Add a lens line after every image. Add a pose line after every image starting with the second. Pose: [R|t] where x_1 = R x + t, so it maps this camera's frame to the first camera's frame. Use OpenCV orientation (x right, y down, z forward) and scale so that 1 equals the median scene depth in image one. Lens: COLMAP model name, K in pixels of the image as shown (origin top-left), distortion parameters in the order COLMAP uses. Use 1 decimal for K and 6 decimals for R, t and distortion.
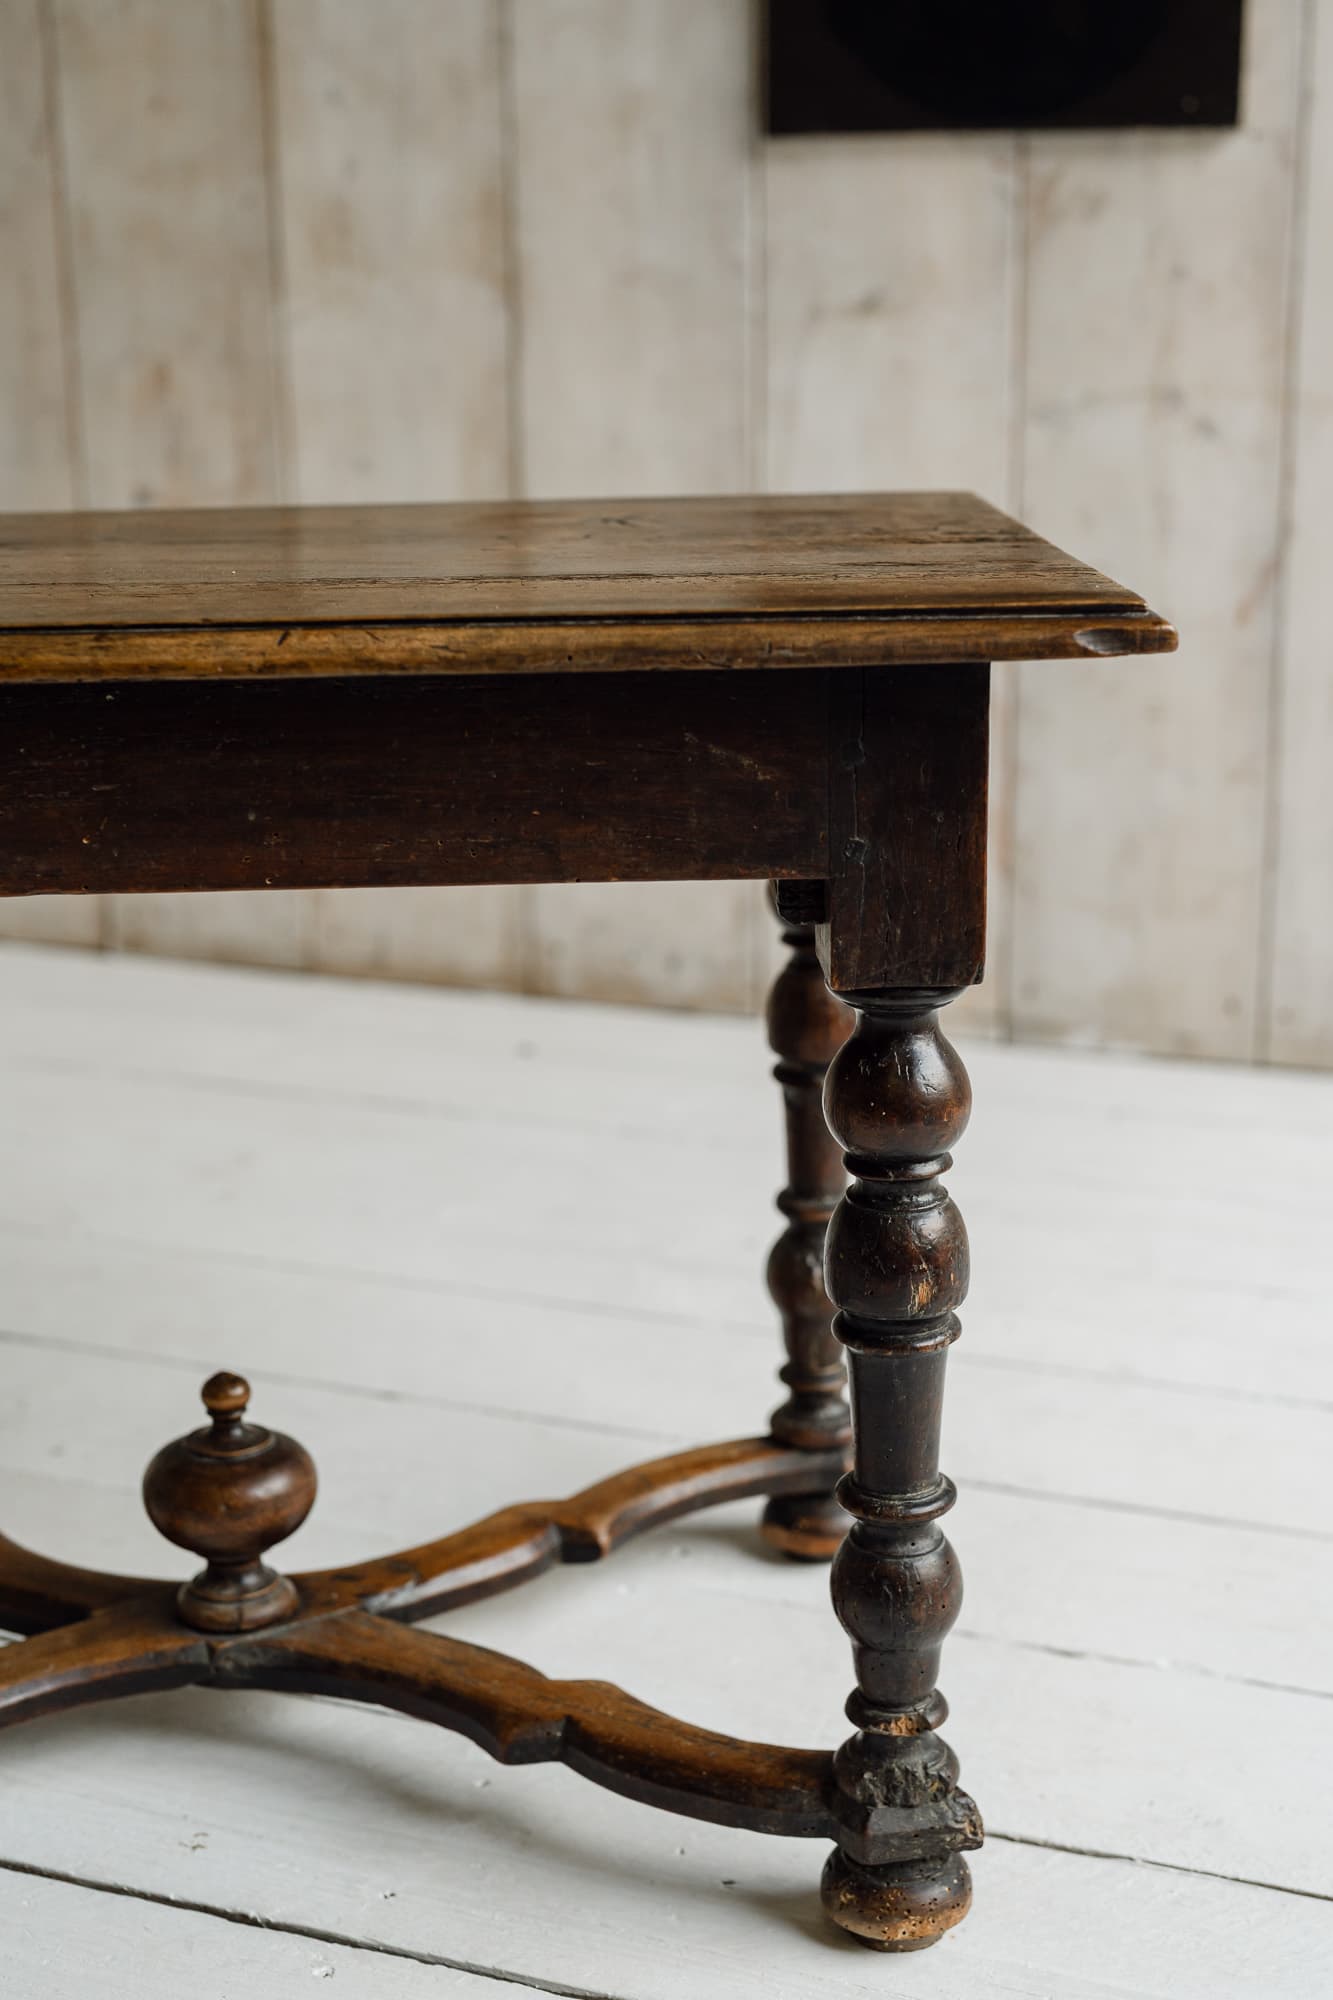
lens RADIAL K [[2864.5, 0, 662.1], [0, 2864.5, 989.2], [0, 0, 1]] dist [-0.002148, 0.000000]
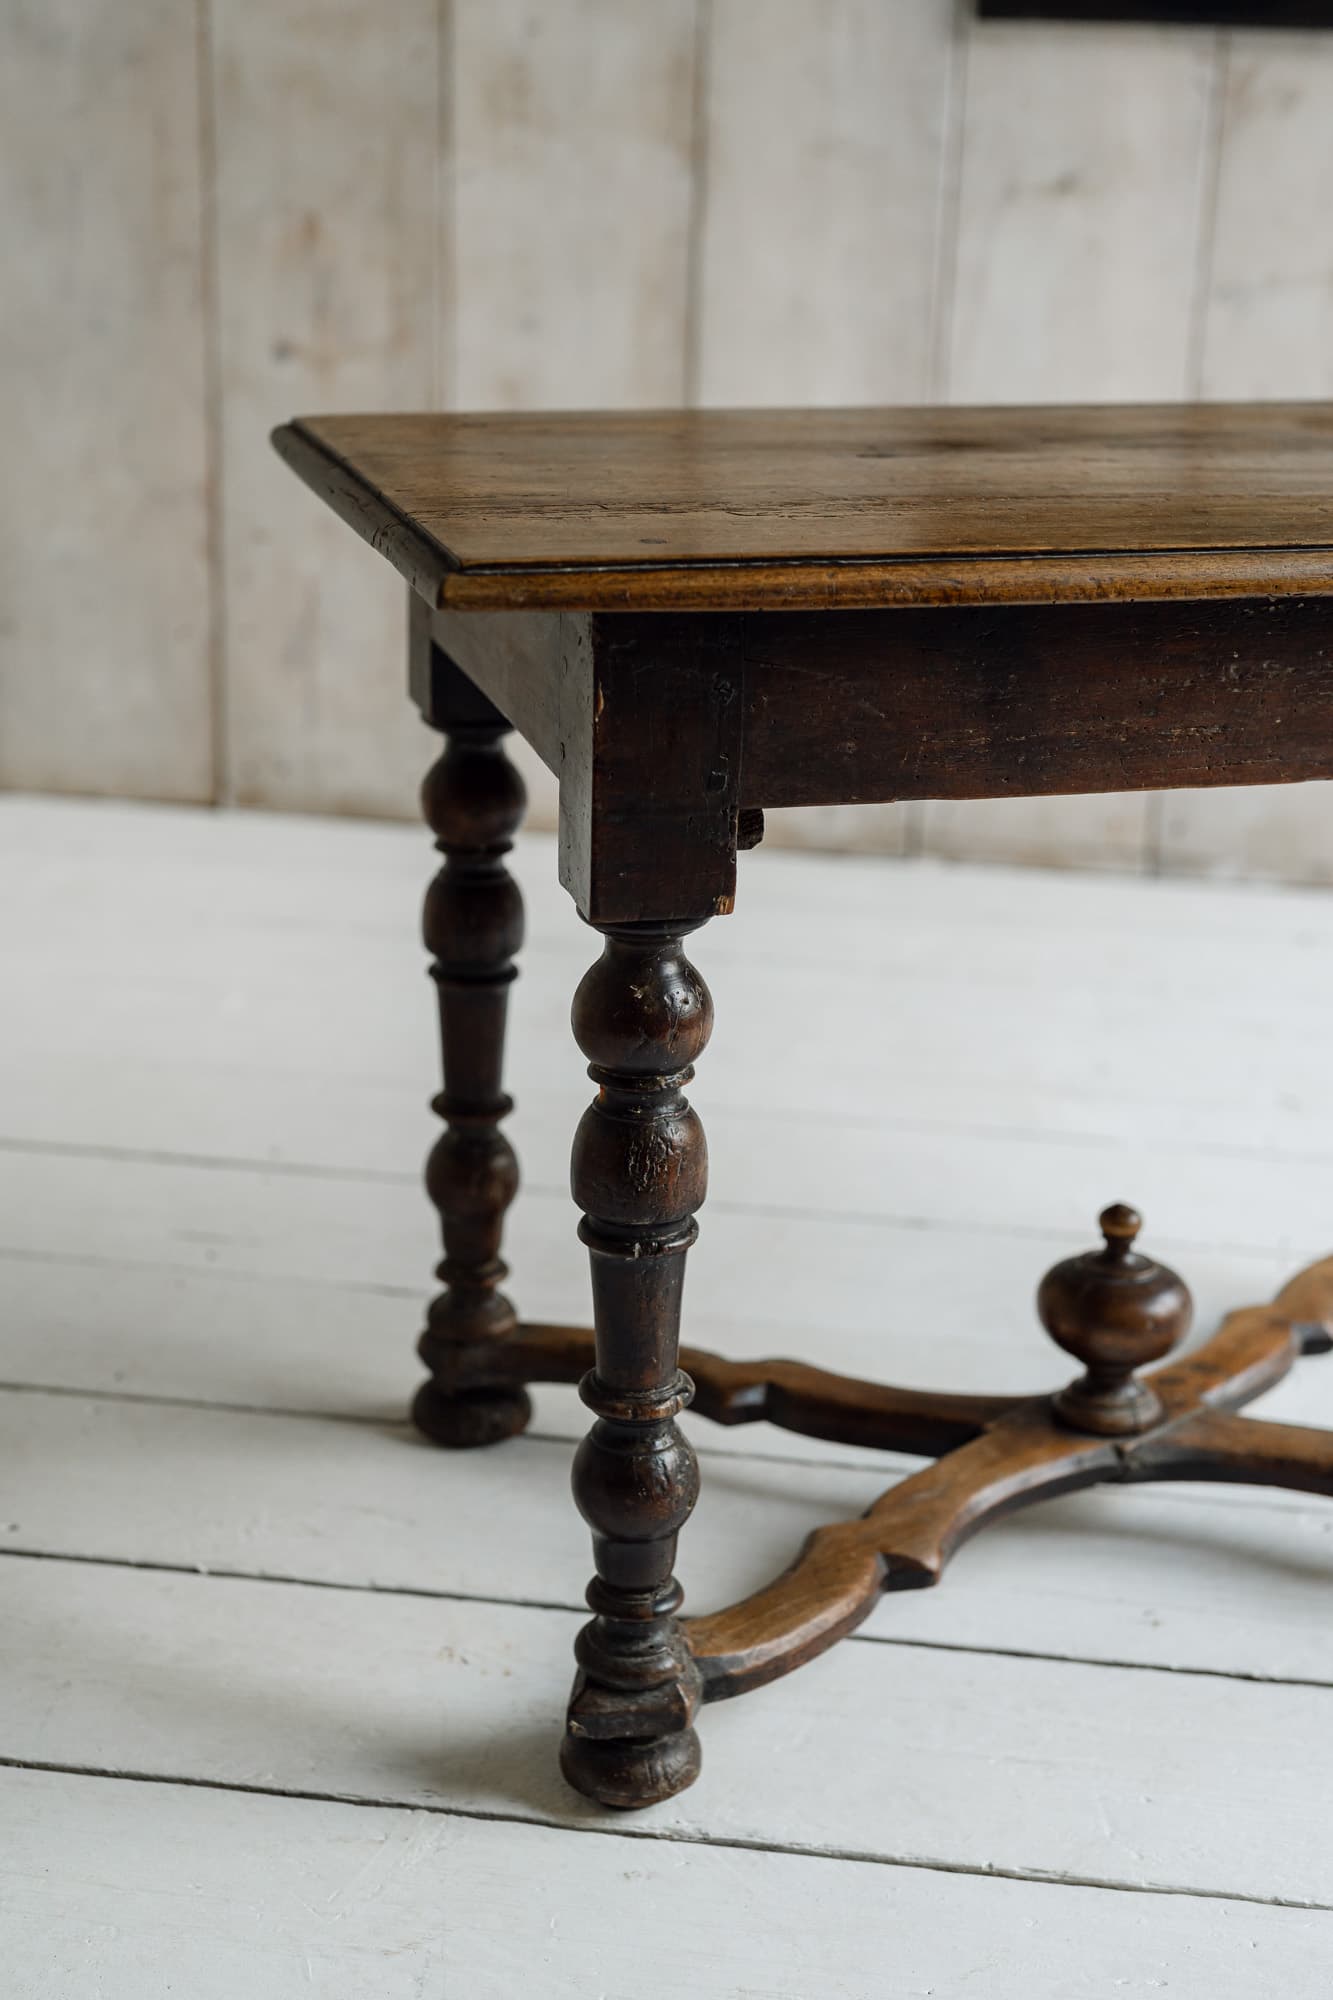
lens RADIAL K [[2869.9, 0, 646.8], [0, 2869.9, 1011.9], [0, 0, 1]] dist [0.008403, 0.000000]
pose [[0.970580, -0.037997, 0.237762, -0.449261], [0.021125, 0.997100, 0.073111, -0.018858], [-0.239850, -0.065938, 0.968568, -0.019242]]
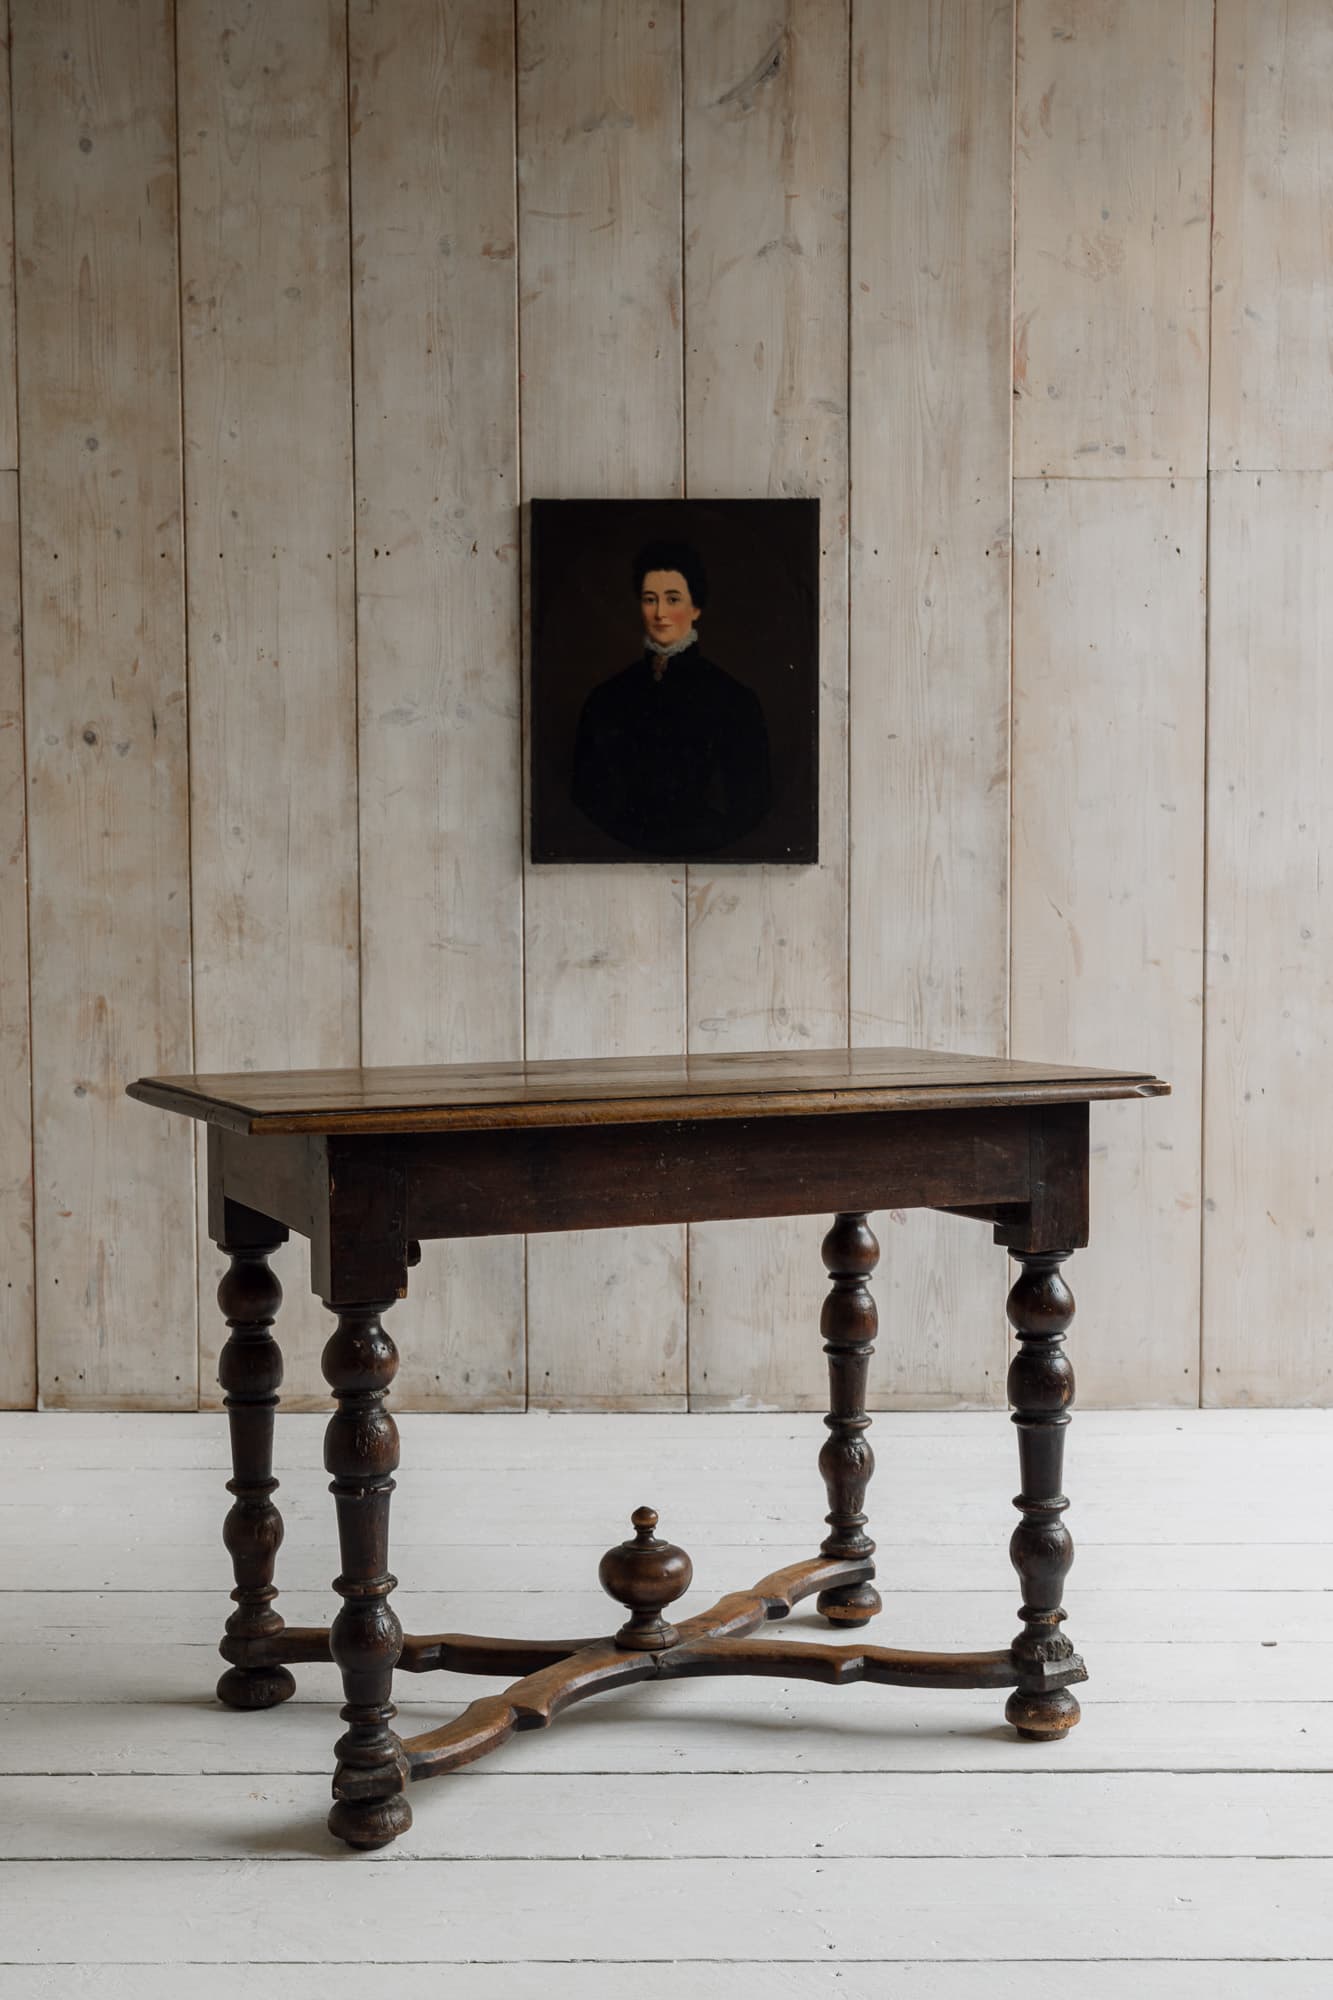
lens RADIAL K [[2516.1, 0, 662.0], [0, 2516.1, 1007.4], [0, 0, 1]] dist [0.026423, 0.000000]
pose [[0.927032, -0.006541, 0.374924, -0.576364], [0.088822, 0.975224, -0.202606, 0.113997], [-0.364310, 0.221124, 0.904645, -0.432897]]
